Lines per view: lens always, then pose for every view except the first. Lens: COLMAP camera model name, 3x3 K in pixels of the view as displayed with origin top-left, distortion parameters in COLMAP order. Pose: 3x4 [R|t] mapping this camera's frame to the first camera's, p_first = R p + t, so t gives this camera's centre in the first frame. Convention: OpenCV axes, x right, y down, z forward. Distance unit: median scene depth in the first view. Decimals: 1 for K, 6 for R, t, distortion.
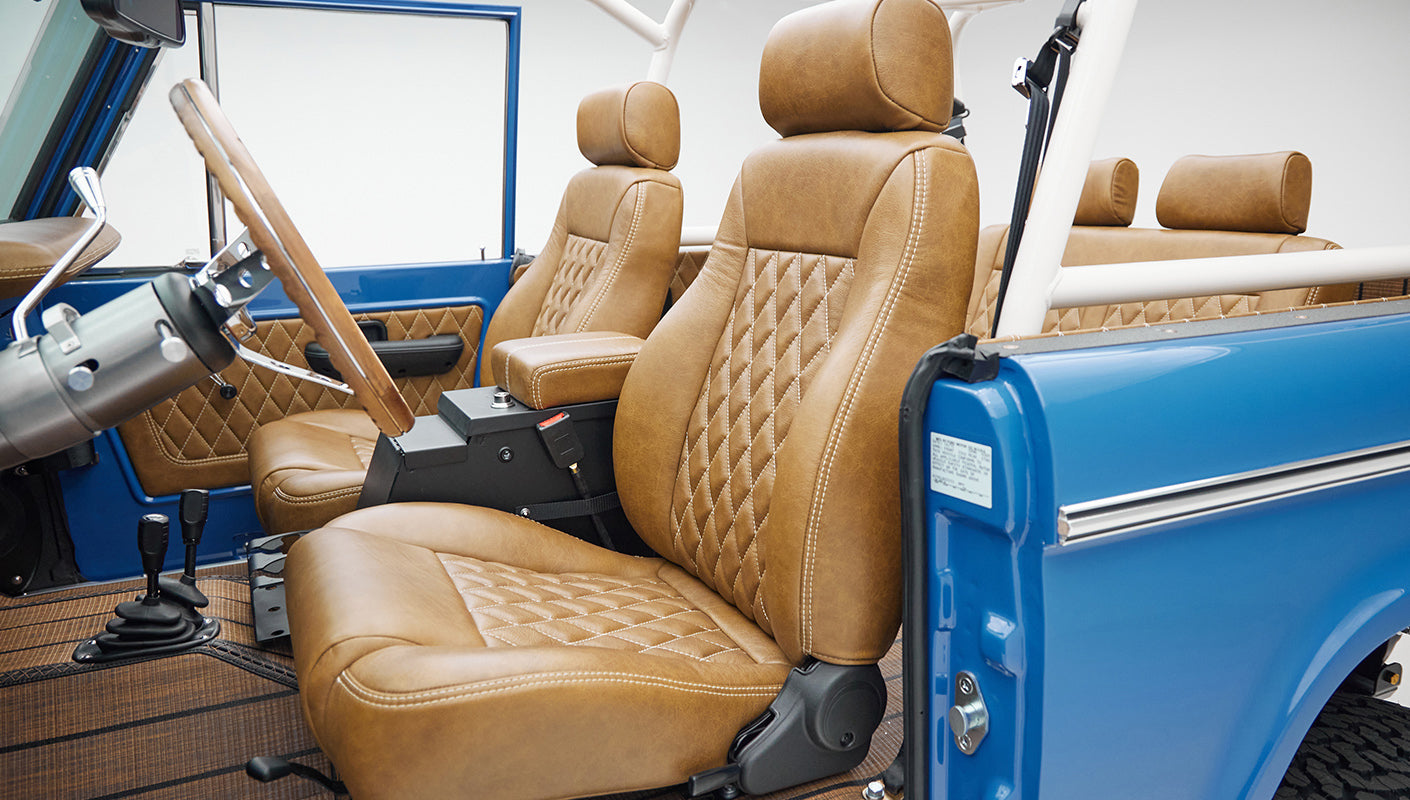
lens RADIAL K [[995.3, 0, 705.0], [0, 995.3, 400.0], [0, 0, 1]] dist [0.005590, -0.004792]
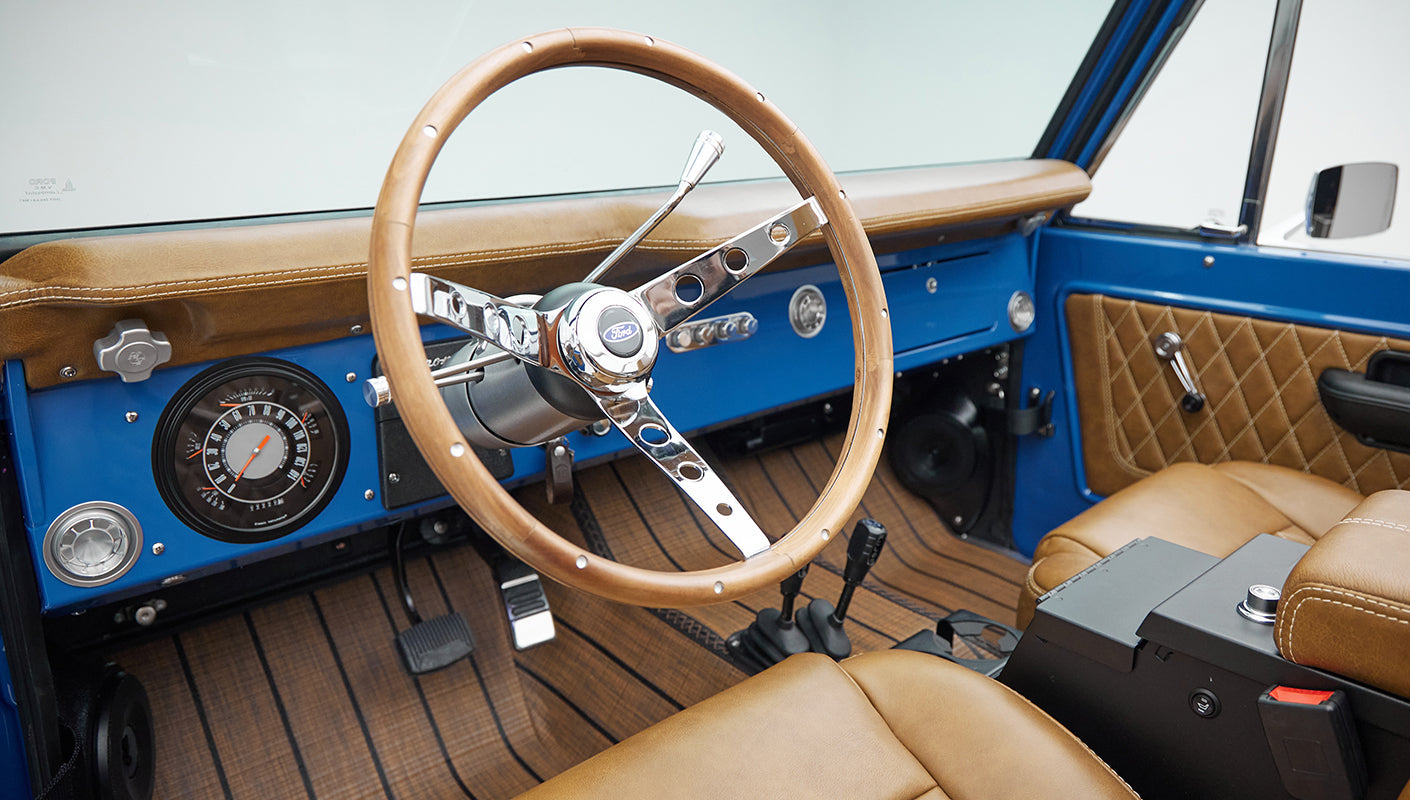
lens RADIAL K [[995.3, 0, 705.0], [0, 995.3, 400.0], [0, 0, 1]] dist [0.005590, -0.004792]
pose [[0.277518, 0.294963, -0.914320, 0.154188], [-0.204177, 0.948069, 0.243878, -0.167936], [0.938773, 0.119002, 0.323331, 0.575488]]
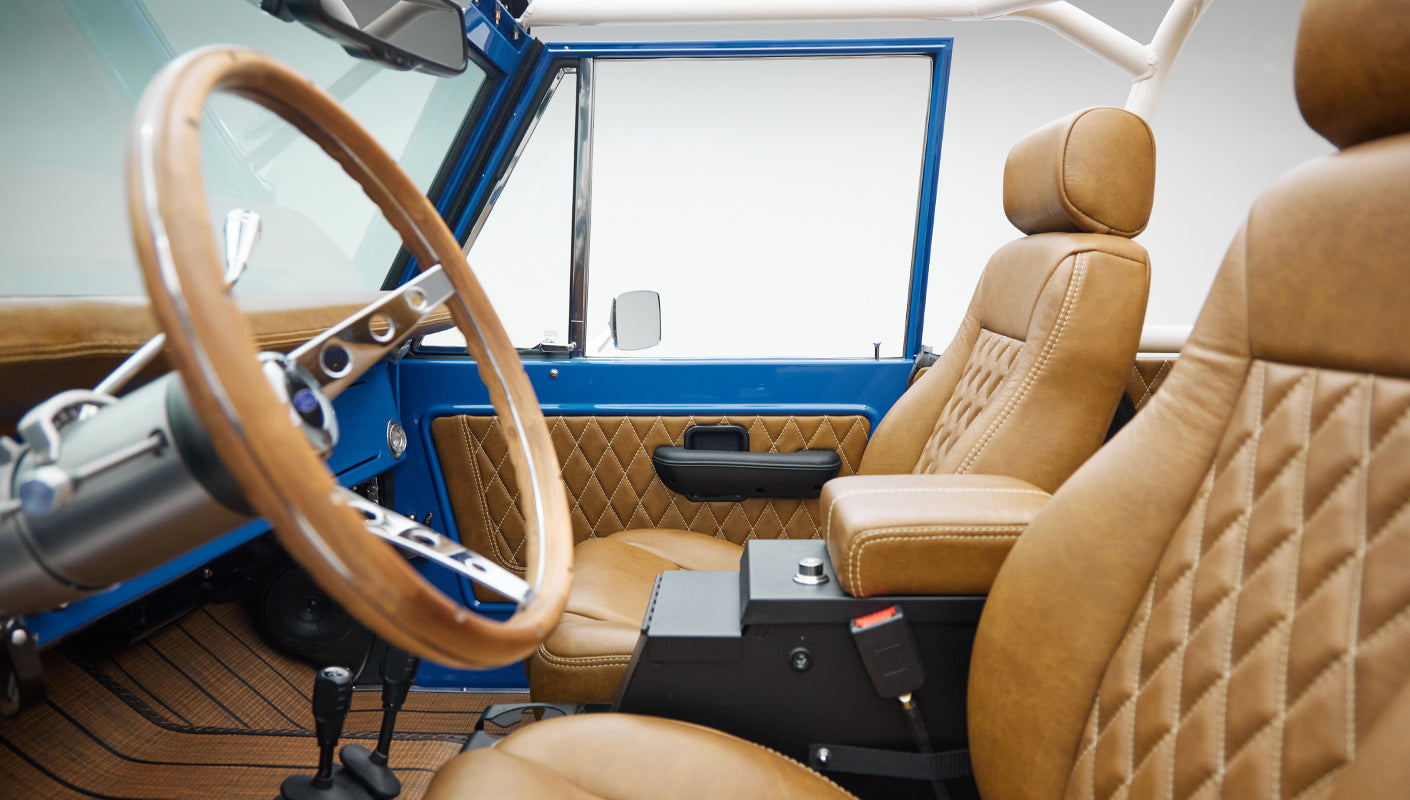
lens RADIAL K [[1005.0, 0, 705.0], [0, 1005.0, 400.0], [0, 0, 1]] dist [-0.002939, -0.001607]
pose [[0.888874, 0.067321, -0.453180, 0.027300], [-0.111087, 0.991298, -0.070628, -0.058999], [0.444481, 0.113122, 0.888617, 0.381574]]
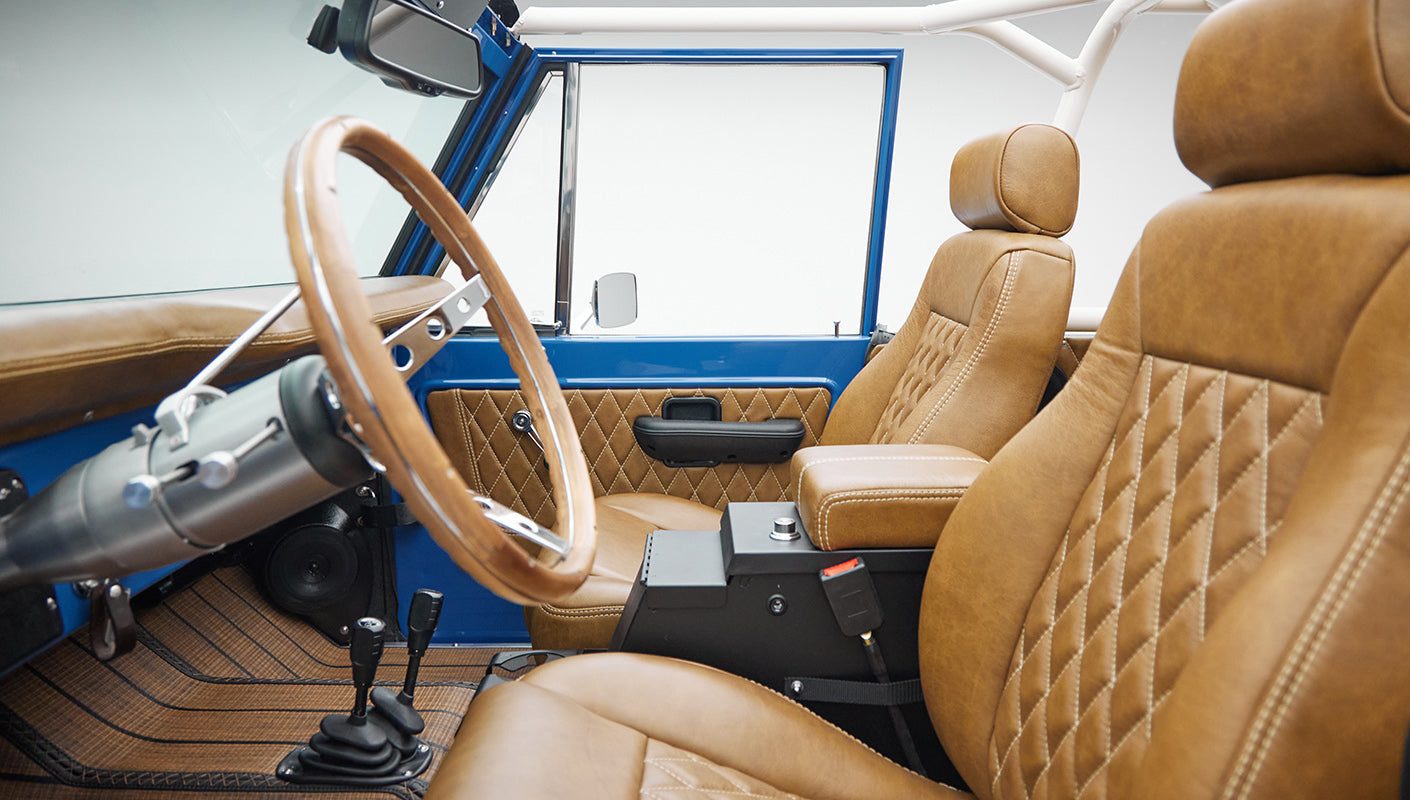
lens RADIAL K [[1001.3, 0, 704.3], [0, 1001.3, 346.9], [0, 0, 1]] dist [0.004655, -0.004704]
pose [[0.907562, 0.058327, -0.415848, 0.052893], [-0.105322, 0.990269, -0.090963, -0.063759], [0.406496, 0.126353, 0.904873, 0.271826]]
